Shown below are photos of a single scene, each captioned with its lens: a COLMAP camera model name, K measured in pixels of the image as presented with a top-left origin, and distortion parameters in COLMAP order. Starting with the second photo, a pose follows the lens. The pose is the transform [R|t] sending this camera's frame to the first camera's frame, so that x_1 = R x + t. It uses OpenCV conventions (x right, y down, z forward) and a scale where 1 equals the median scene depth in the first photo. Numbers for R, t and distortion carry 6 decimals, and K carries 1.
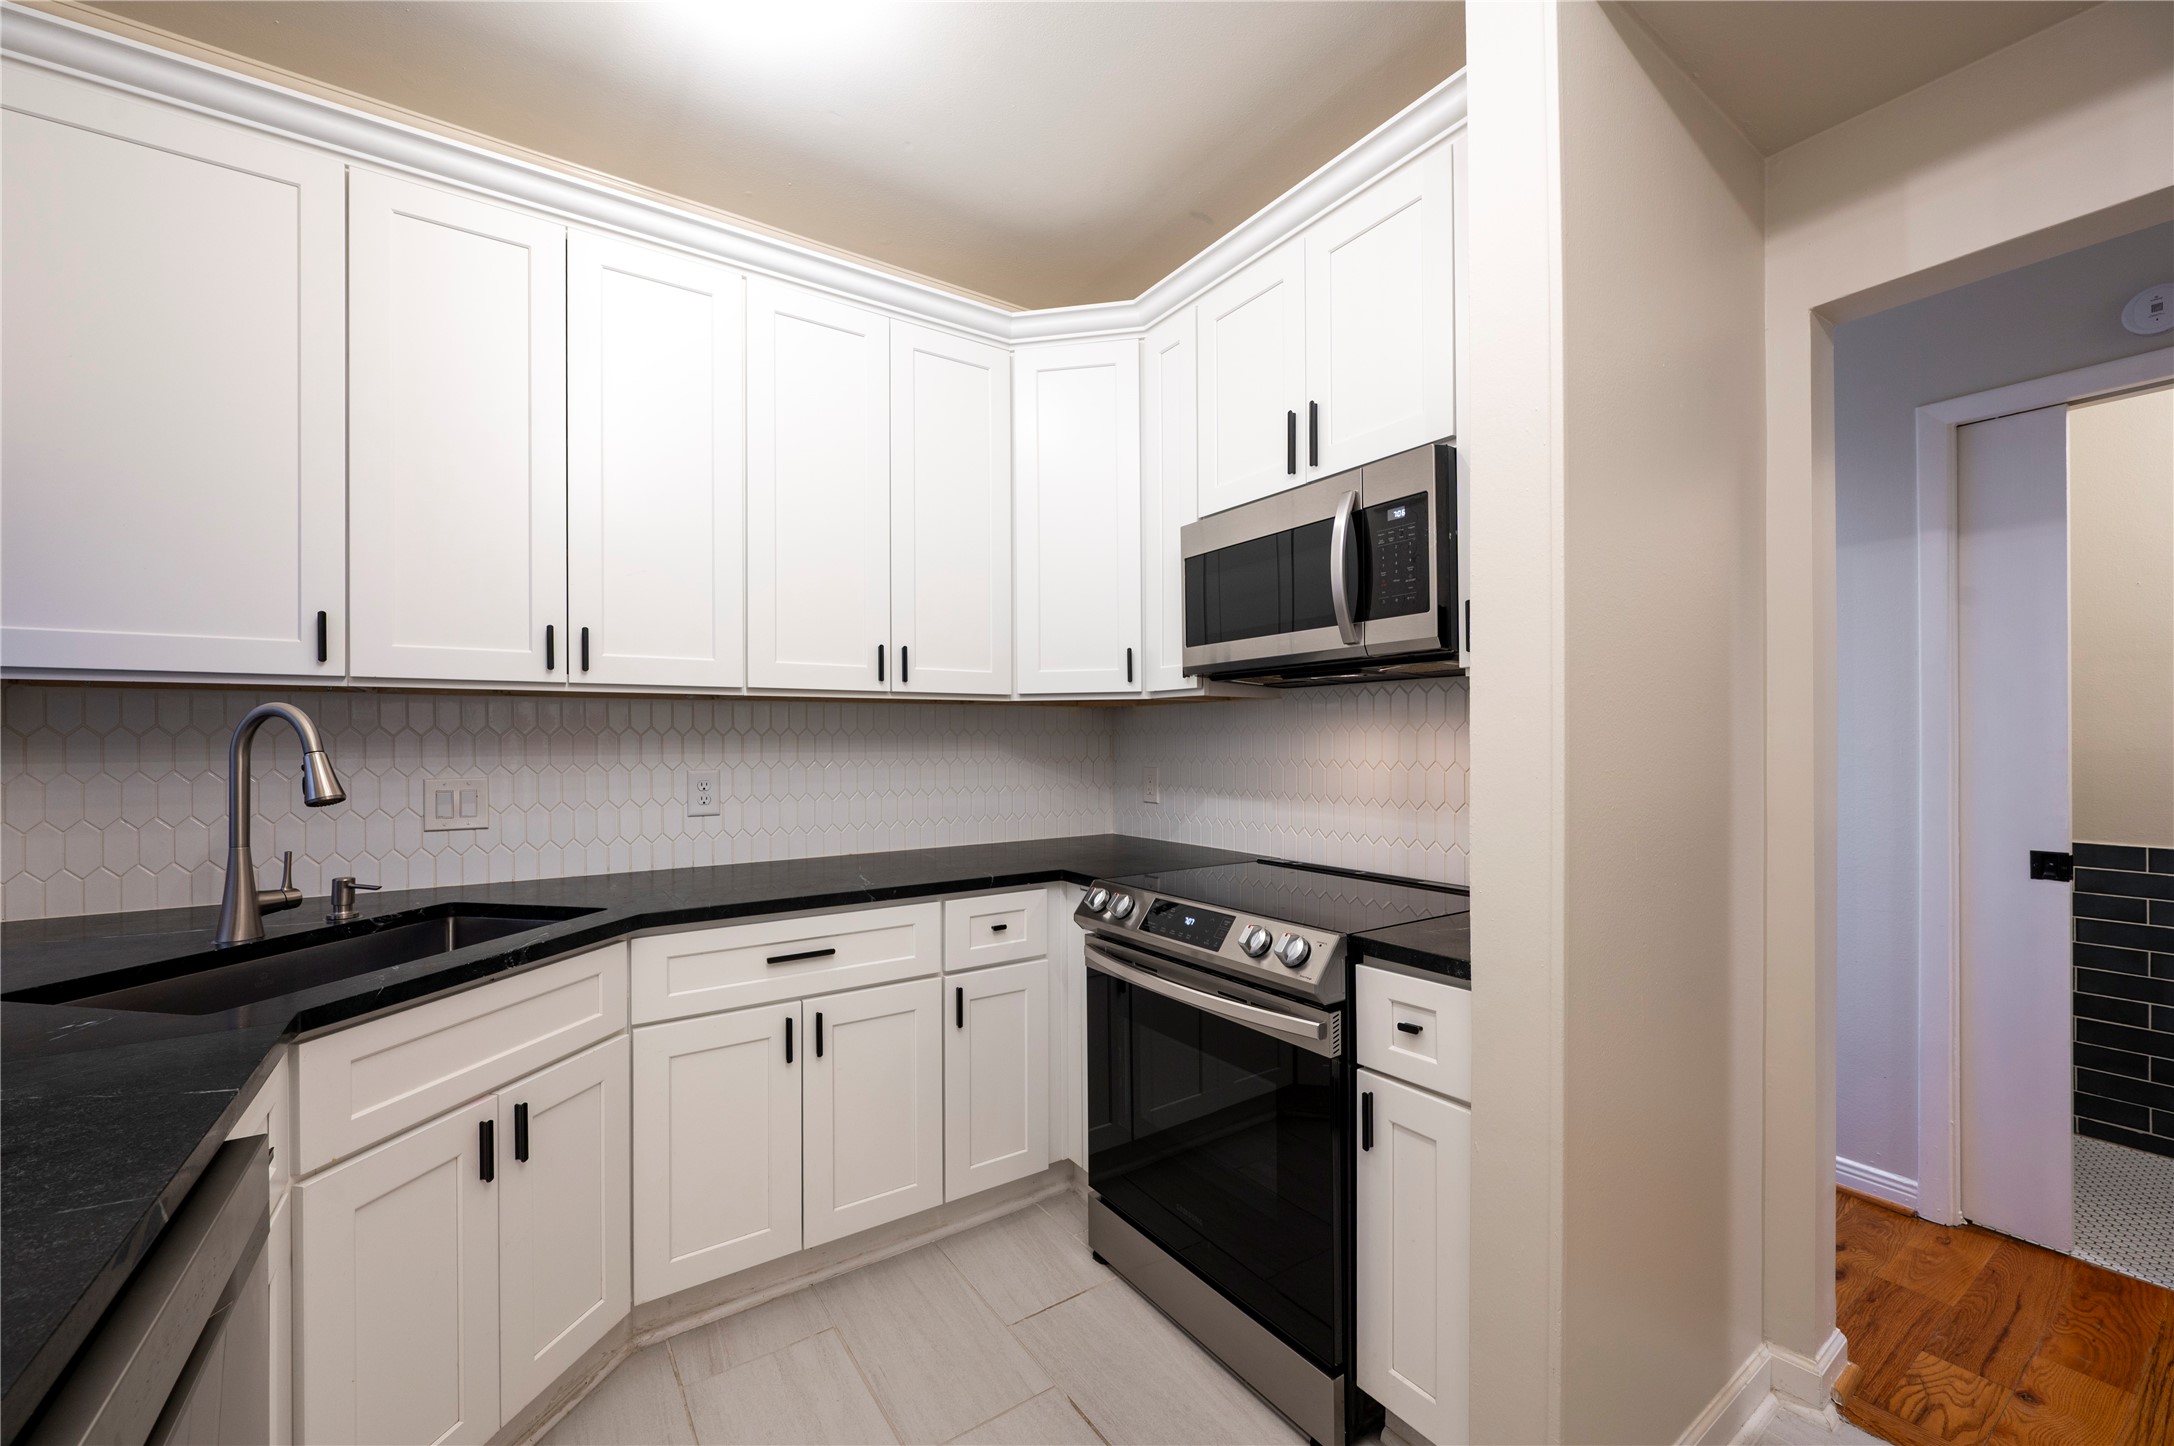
lens RADIAL K [[845.2, 0, 1093.9], [0, 845.2, 736.9], [0, 0, 1]] dist [-0.007276, -0.000135]
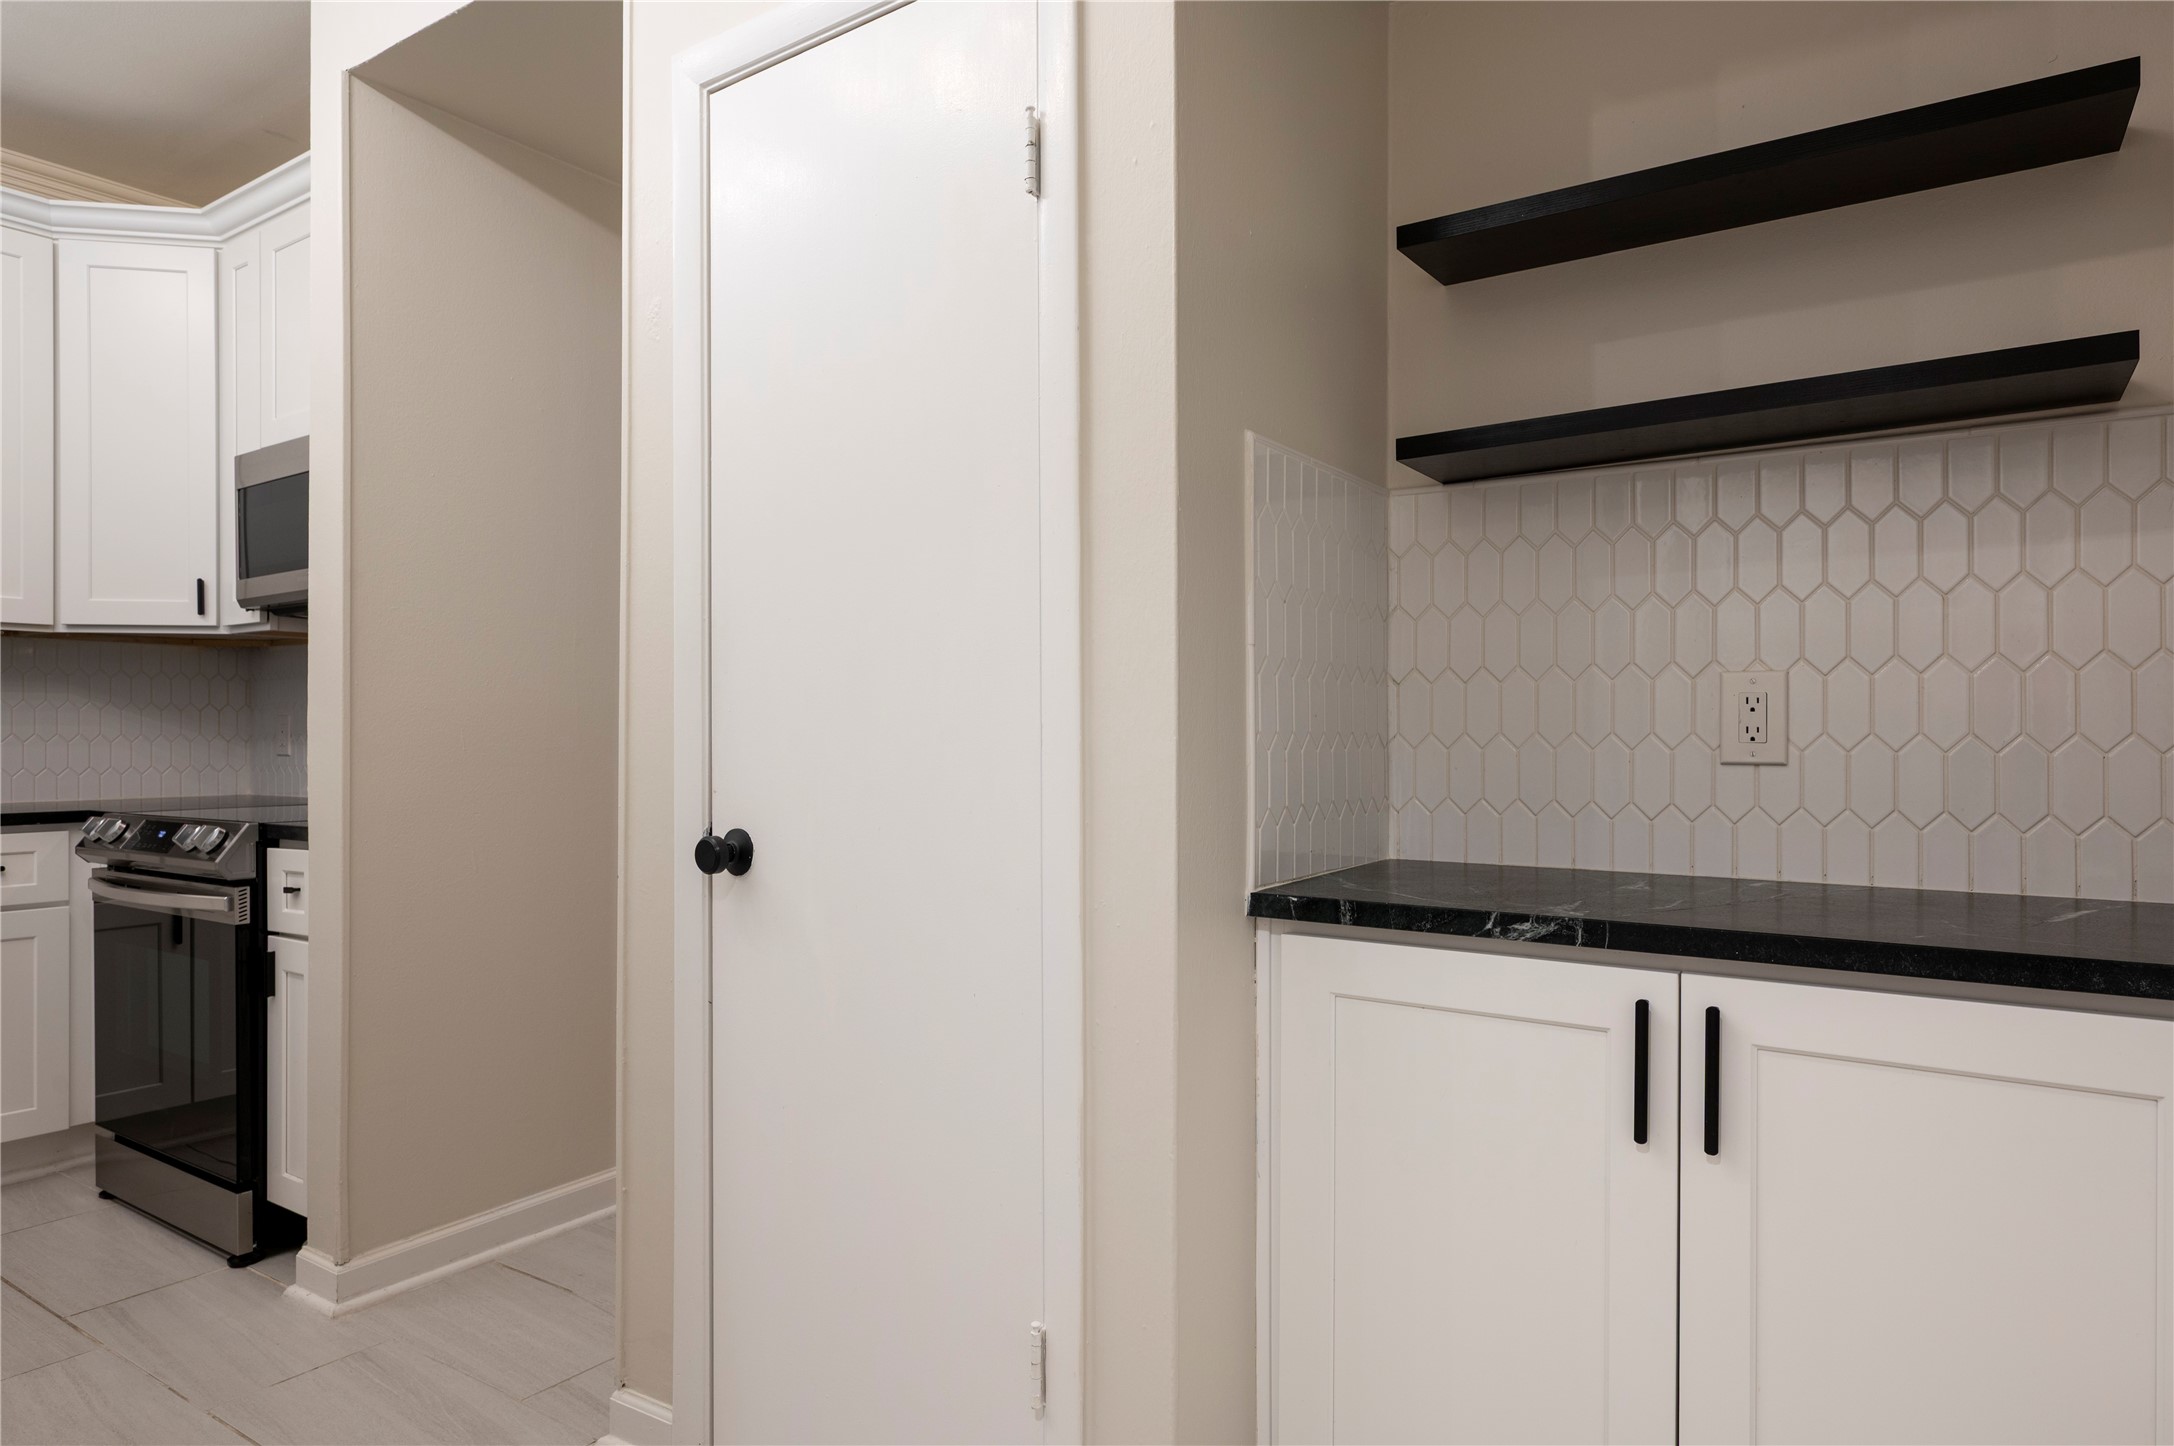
lens RADIAL K [[1311.4, 0, 1079.1], [0, 1311.4, 714.2], [0, 0, 1]] dist [0.009589, 0.000909]
pose [[0.936537, 0.003895, 0.350547, 0.497129], [-0.003735, 0.999992, -0.001132, 0.048976], [-0.350548, -0.000249, 0.936545, -0.797237]]
